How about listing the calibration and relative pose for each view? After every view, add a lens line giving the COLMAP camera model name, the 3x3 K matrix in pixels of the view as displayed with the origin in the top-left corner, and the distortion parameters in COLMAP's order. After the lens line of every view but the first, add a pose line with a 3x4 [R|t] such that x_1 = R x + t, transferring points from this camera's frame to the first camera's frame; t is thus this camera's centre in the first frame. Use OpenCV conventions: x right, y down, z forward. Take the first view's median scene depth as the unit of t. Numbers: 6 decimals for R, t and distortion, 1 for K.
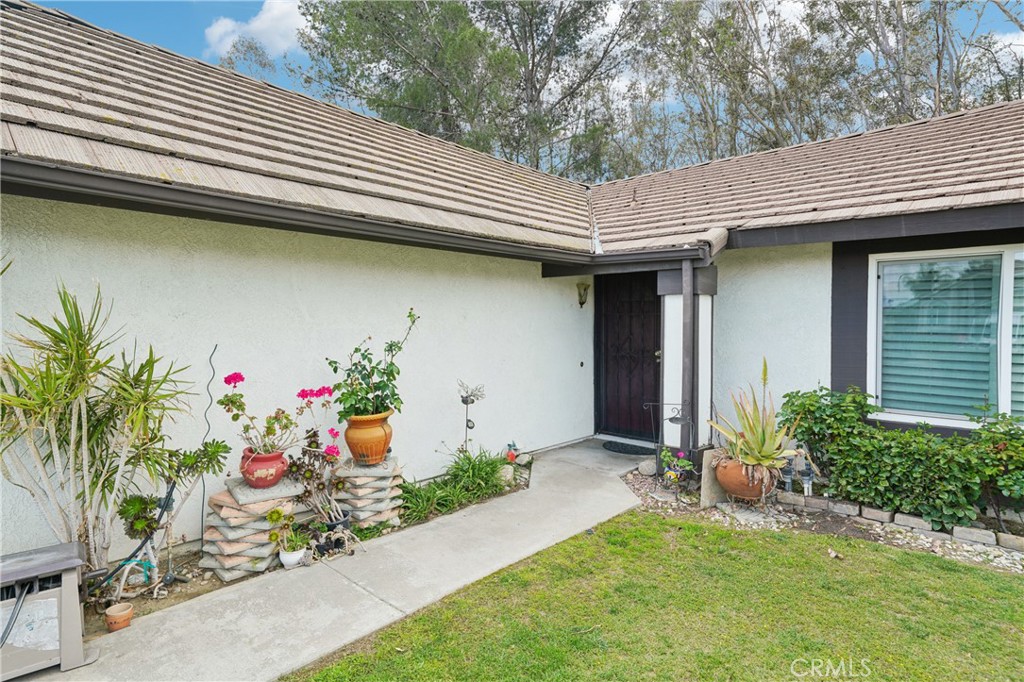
lens RADIAL K [[557.8, 0, 512.0], [0, 557.8, 341.0], [0, 0, 1]] dist [0.002489, 0.001229]
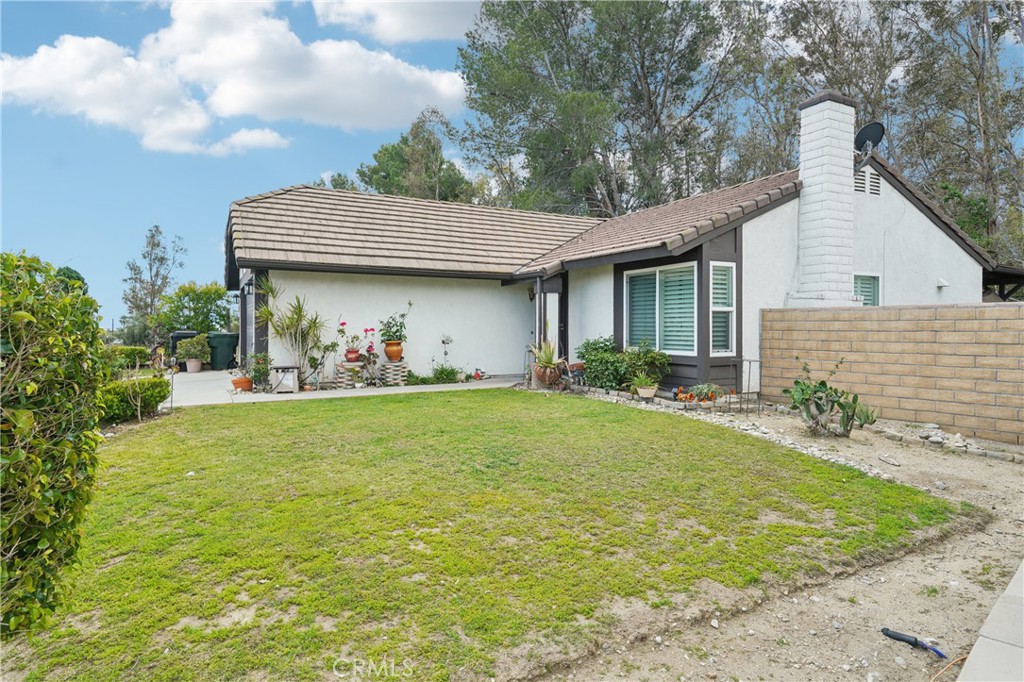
lens RADIAL K [[557.8, 0, 512.0], [0, 557.8, 341.0], [0, 0, 1]] dist [0.002489, 0.001229]
pose [[0.935000, 0.004389, -0.354621, 1.187655], [-0.014135, 0.999590, -0.024895, 0.186516], [0.354367, 0.028289, 0.934679, -1.237990]]
